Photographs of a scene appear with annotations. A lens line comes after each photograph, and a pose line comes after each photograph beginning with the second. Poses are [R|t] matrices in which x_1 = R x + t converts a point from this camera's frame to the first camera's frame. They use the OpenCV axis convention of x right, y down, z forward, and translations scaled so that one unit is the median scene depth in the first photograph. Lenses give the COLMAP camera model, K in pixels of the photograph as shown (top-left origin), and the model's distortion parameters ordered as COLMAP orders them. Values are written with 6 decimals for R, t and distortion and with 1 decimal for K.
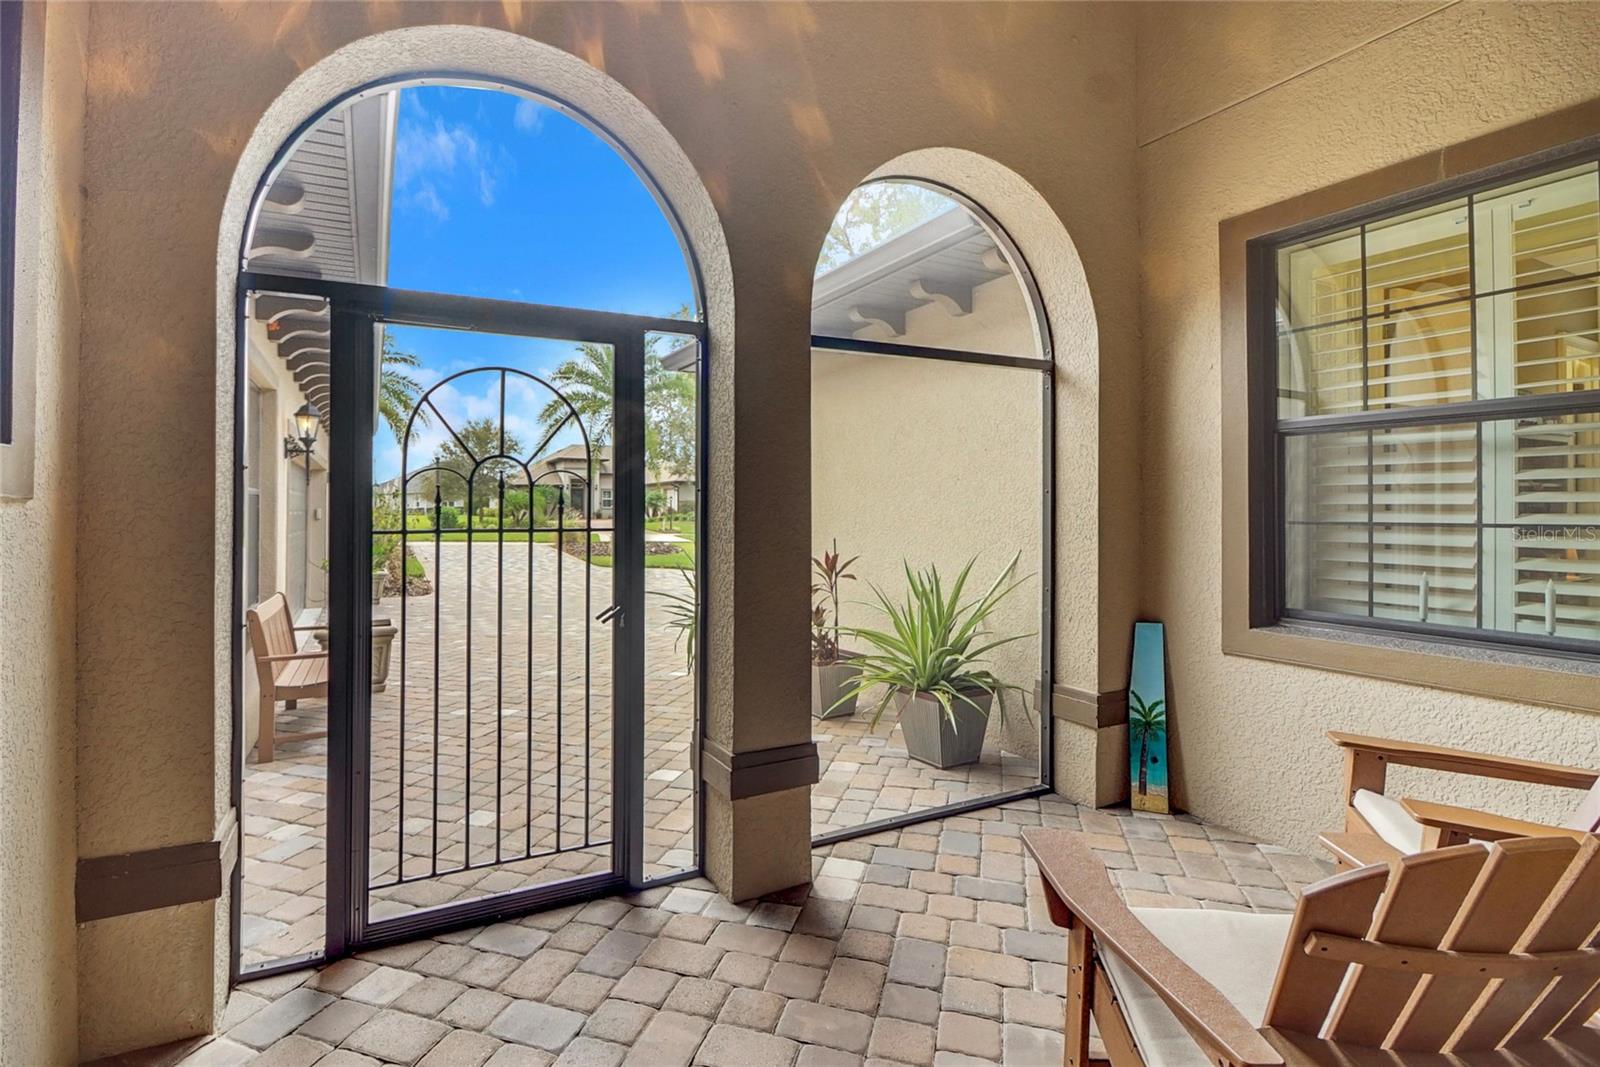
lens RADIAL K [[732.5, 0, 749.0], [0, 732.5, 516.6], [0, 0, 1]] dist [-0.002281, -0.011639]
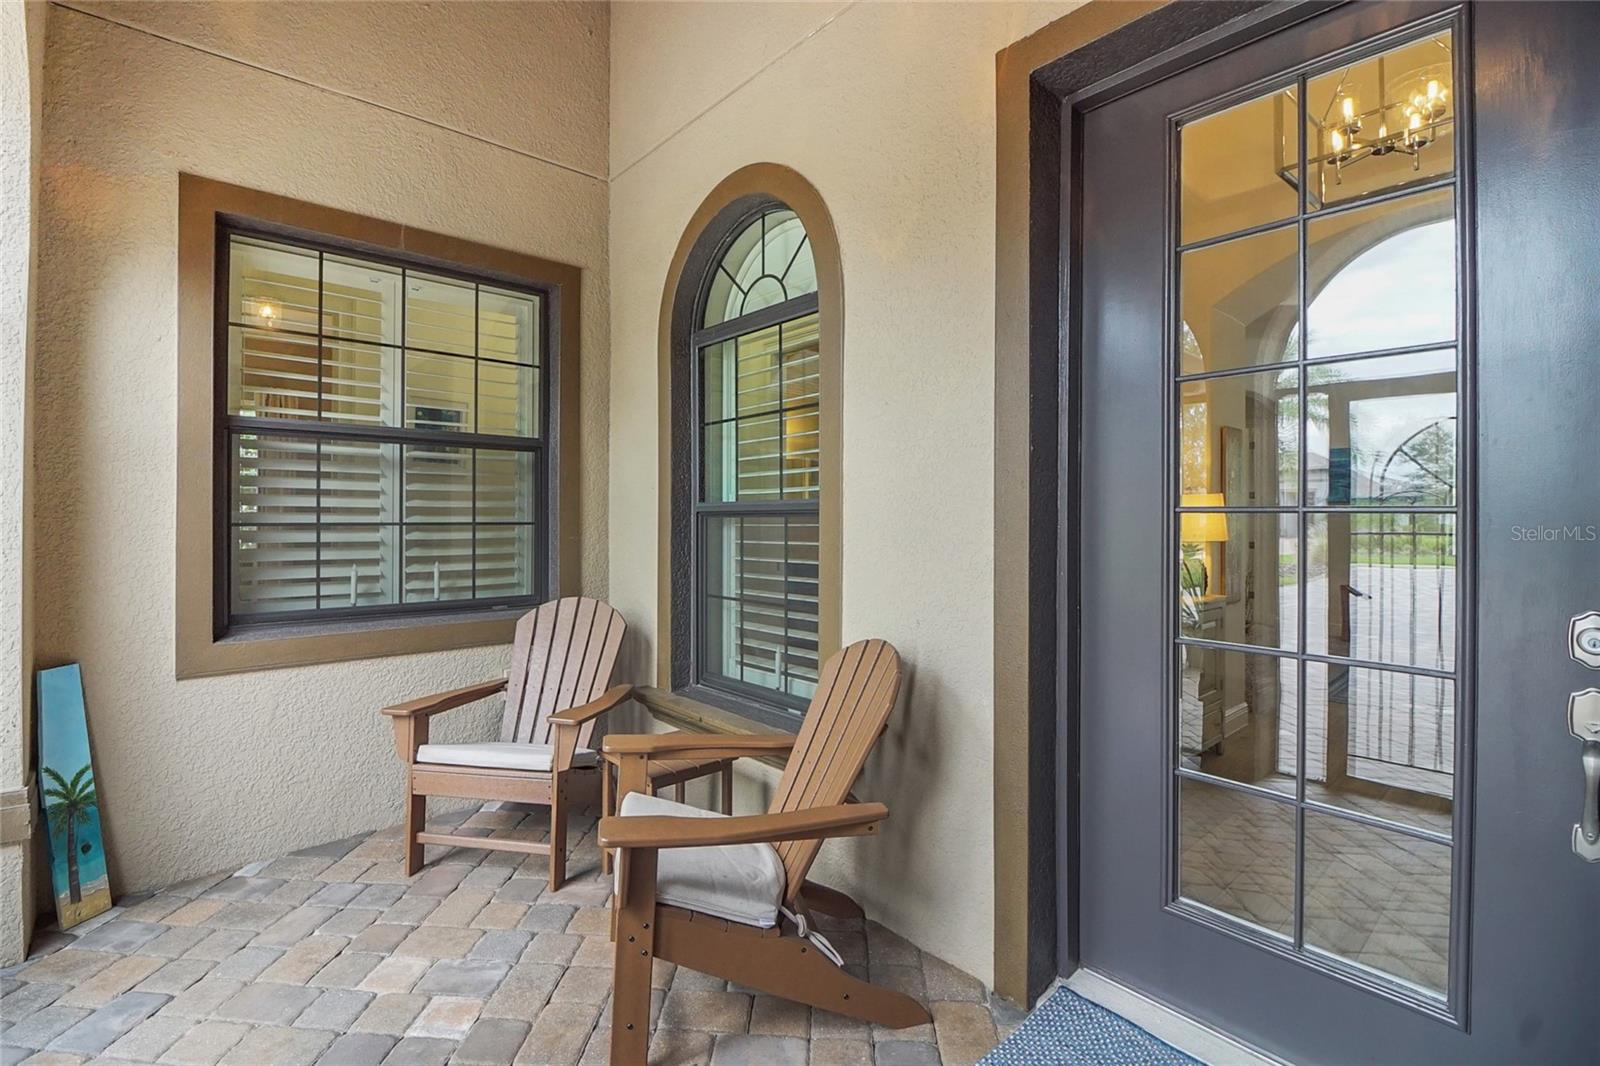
lens RADIAL K [[732.5, 0, 749.0], [0, 732.5, 516.1], [0, 0, 1]] dist [-0.002281, -0.011639]
pose [[-0.225402, -0.001703, 0.974264, -0.337413], [0.002106, 0.999995, 0.002235, -0.003608], [-0.974264, 0.002556, -0.225397, 0.560835]]
